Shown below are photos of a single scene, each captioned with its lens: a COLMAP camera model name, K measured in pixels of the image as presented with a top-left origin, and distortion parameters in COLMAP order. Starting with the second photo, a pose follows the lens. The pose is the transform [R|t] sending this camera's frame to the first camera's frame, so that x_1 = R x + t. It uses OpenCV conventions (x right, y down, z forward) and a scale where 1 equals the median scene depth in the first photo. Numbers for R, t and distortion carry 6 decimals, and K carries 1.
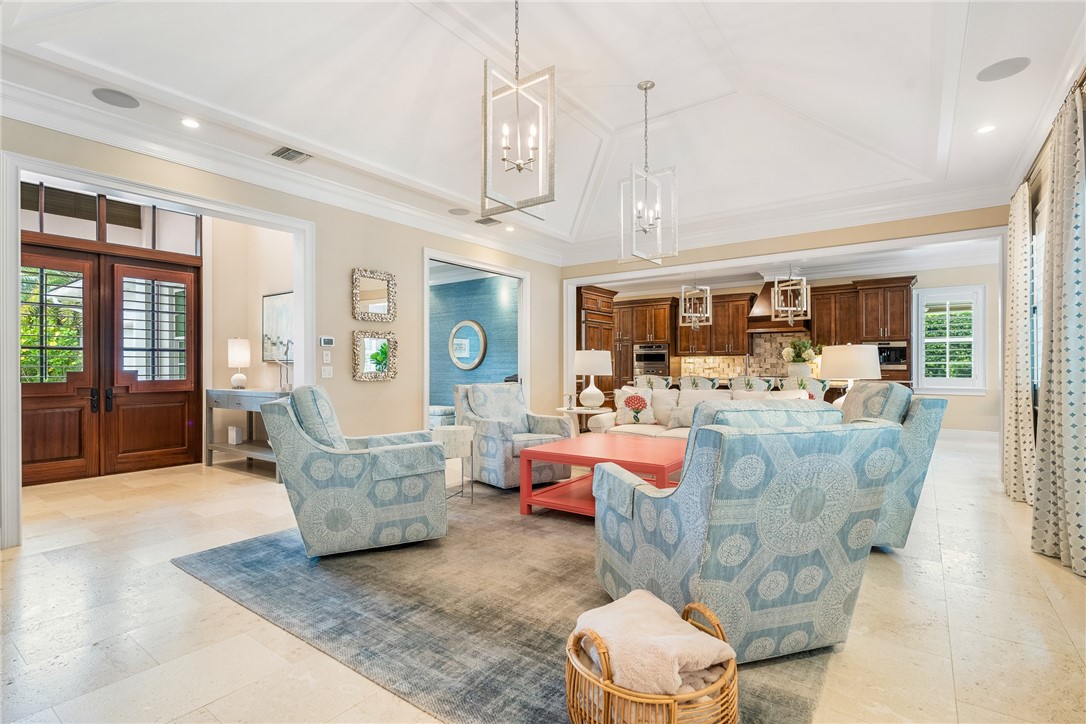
lens RADIAL K [[512.8, 0, 542.6], [0, 512.8, 362.8], [0, 0, 1]] dist [-0.002247, 0.001090]
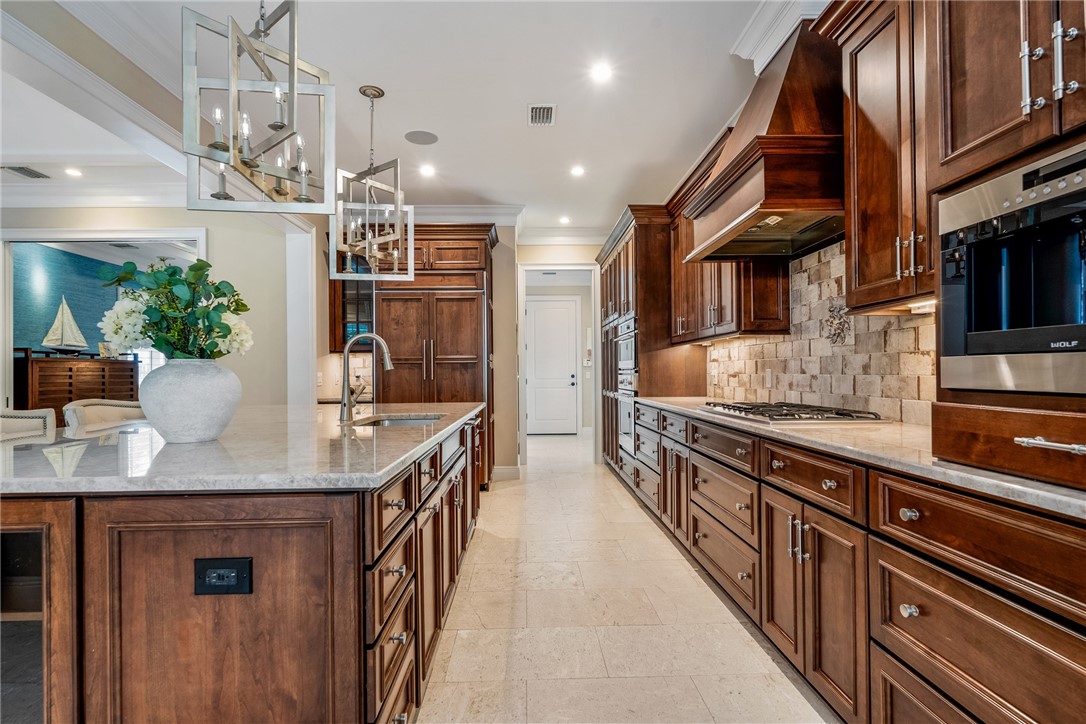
lens RADIAL K [[535.7, 0, 544.9], [0, 535.7, 367.7], [0, 0, 1]] dist [-0.001336, -0.000746]
pose [[0.628810, -0.013083, -0.777449, 1.102076], [0.016798, 0.999854, -0.003239, 0.009884], [0.777377, -0.011023, 0.628938, 1.339100]]
